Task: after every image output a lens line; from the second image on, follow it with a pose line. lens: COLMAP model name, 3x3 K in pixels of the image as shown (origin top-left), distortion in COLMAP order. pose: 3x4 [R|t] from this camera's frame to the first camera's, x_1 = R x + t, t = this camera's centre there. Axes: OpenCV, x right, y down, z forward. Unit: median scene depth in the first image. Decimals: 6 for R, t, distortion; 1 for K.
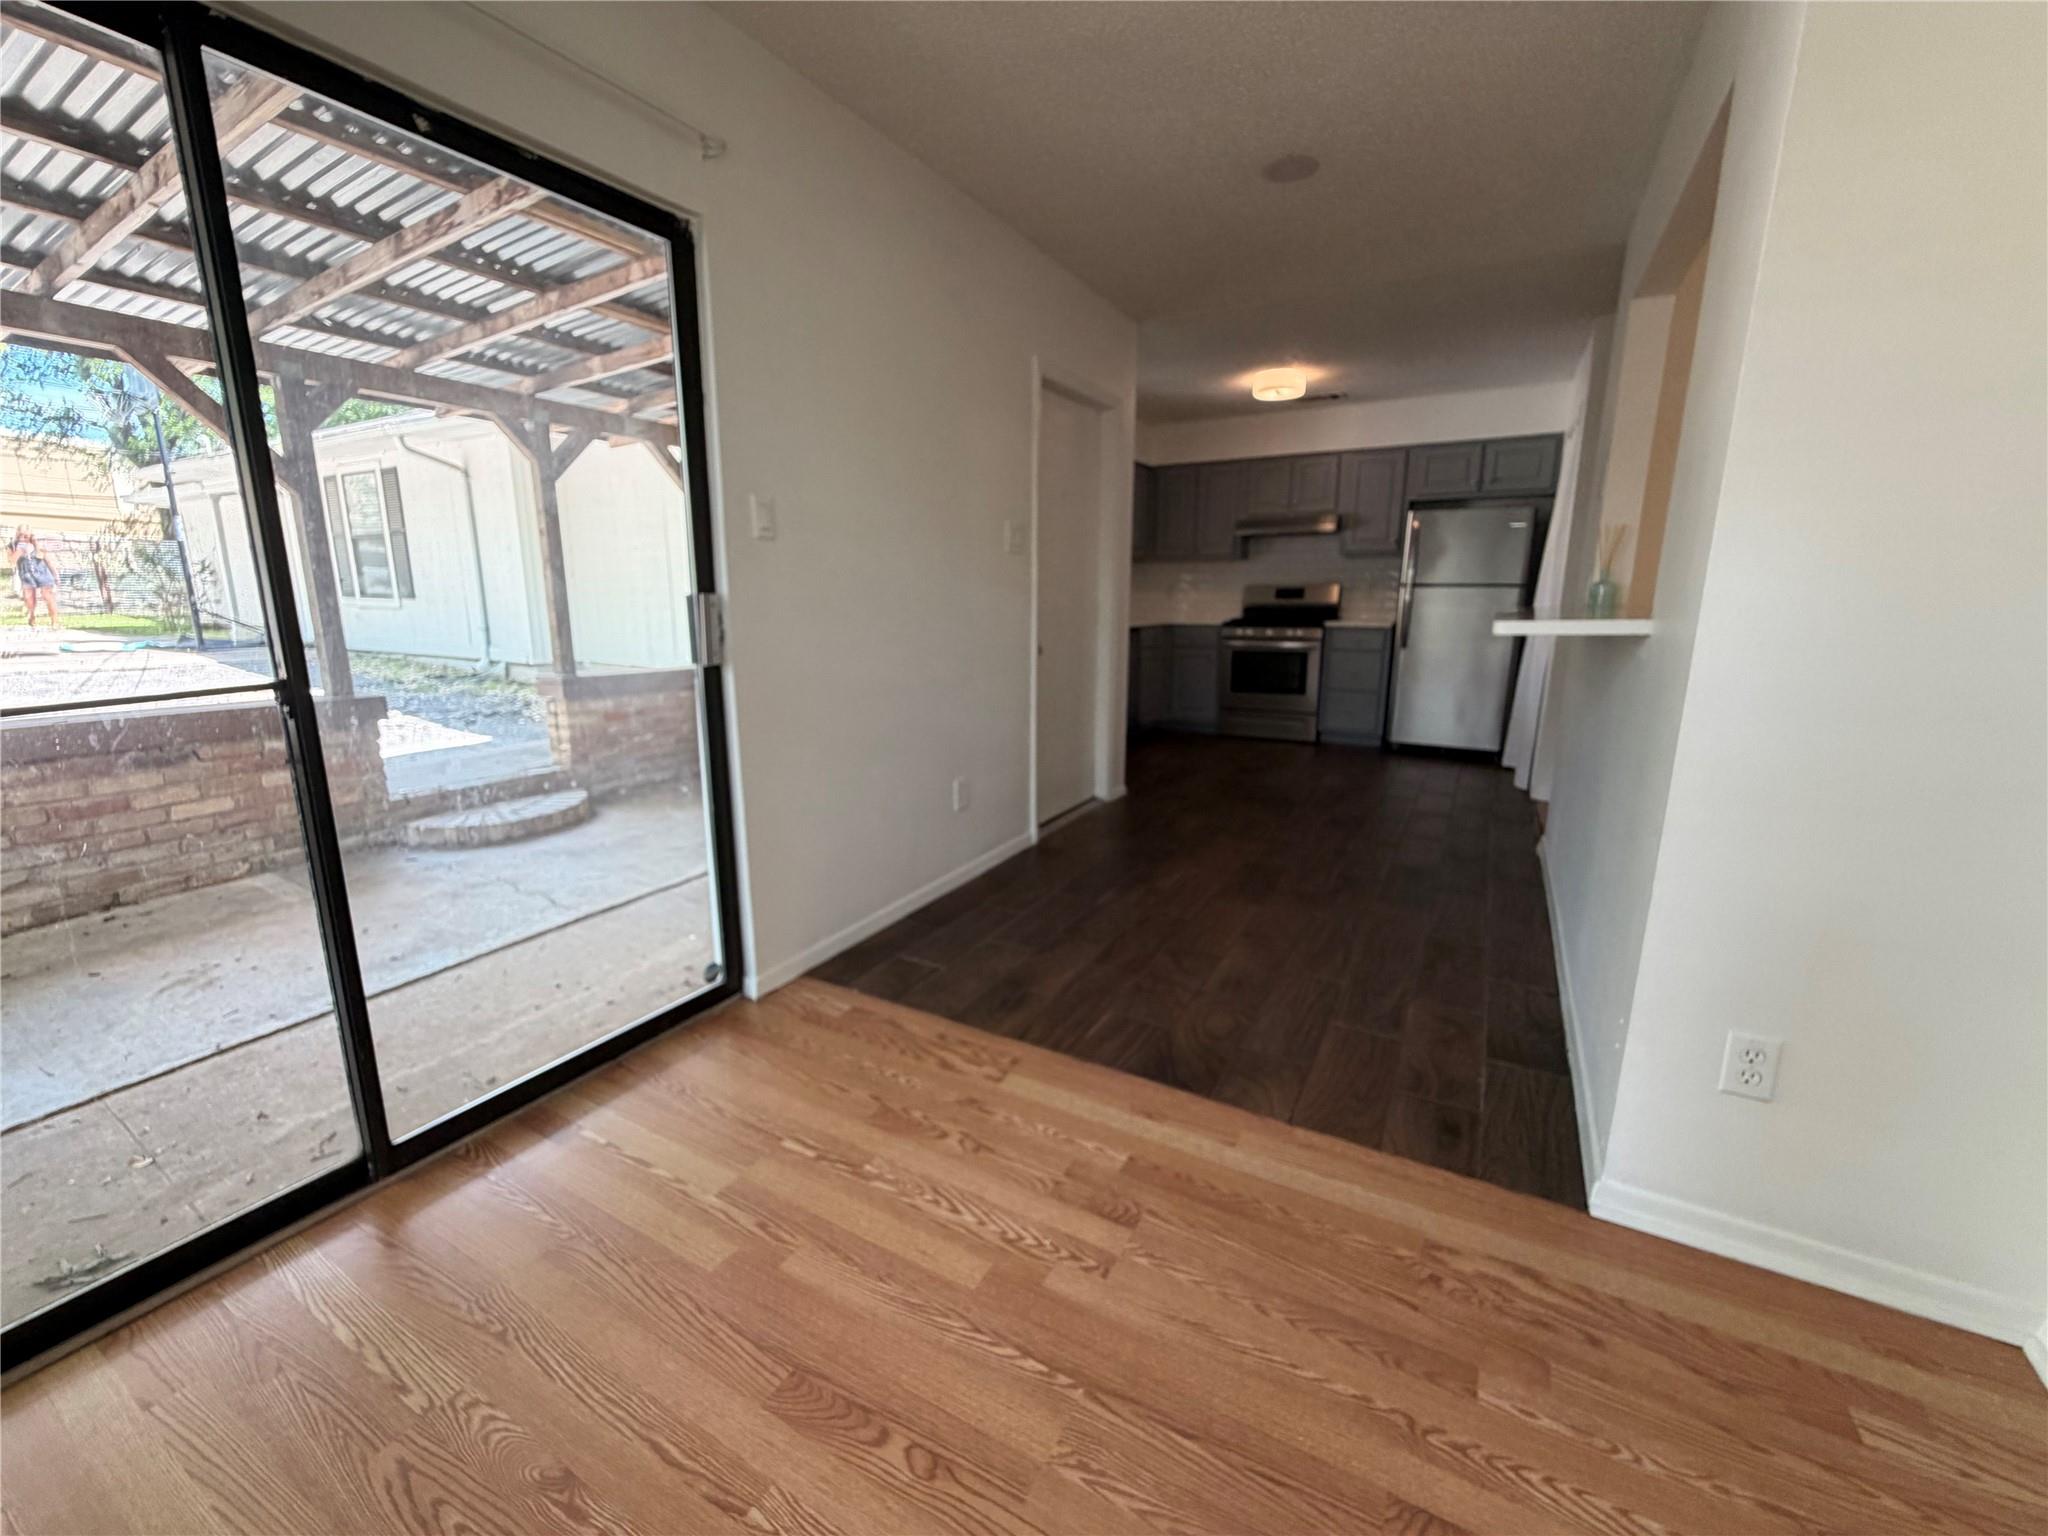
lens RADIAL K [[815.8, 0, 1014.1], [0, 815.8, 769.0], [0, 0, 1]] dist [0.000659, -0.000261]
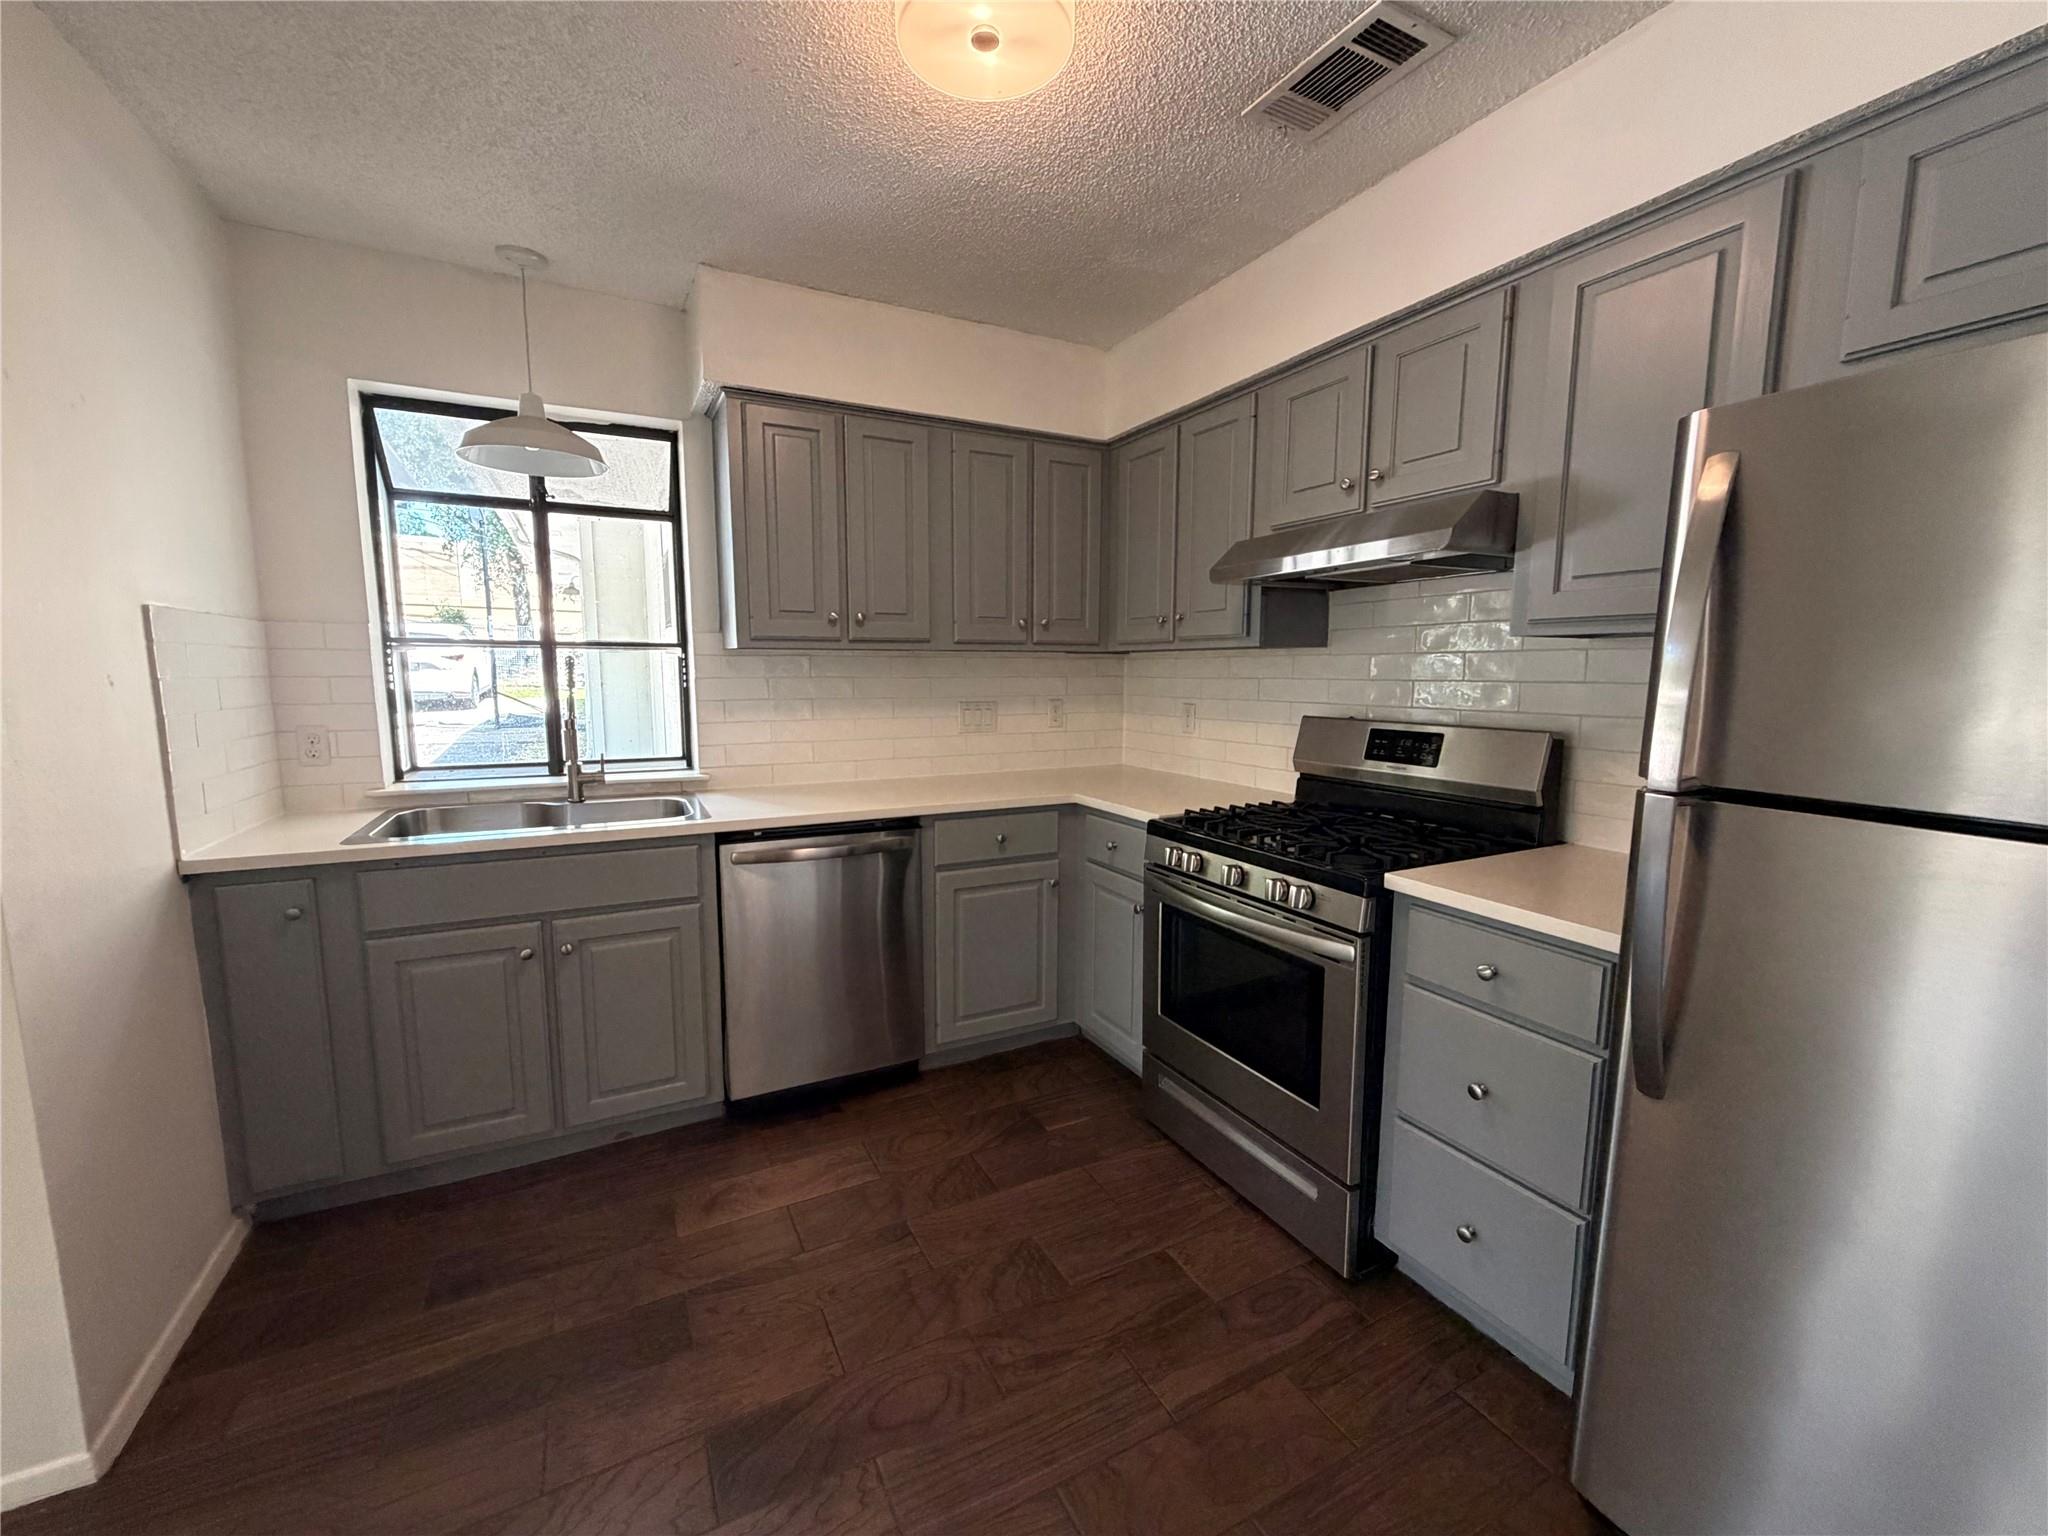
lens RADIAL K [[815.8, 0, 1014.1], [0, 815.8, 769.0], [0, 0, 1]] dist [0.000659, -0.000261]
pose [[0.849252, 0.069937, -0.523335, 0.394116], [-0.110740, 0.992736, -0.047039, -0.176687], [0.516243, 0.097902, 0.850828, 0.645917]]
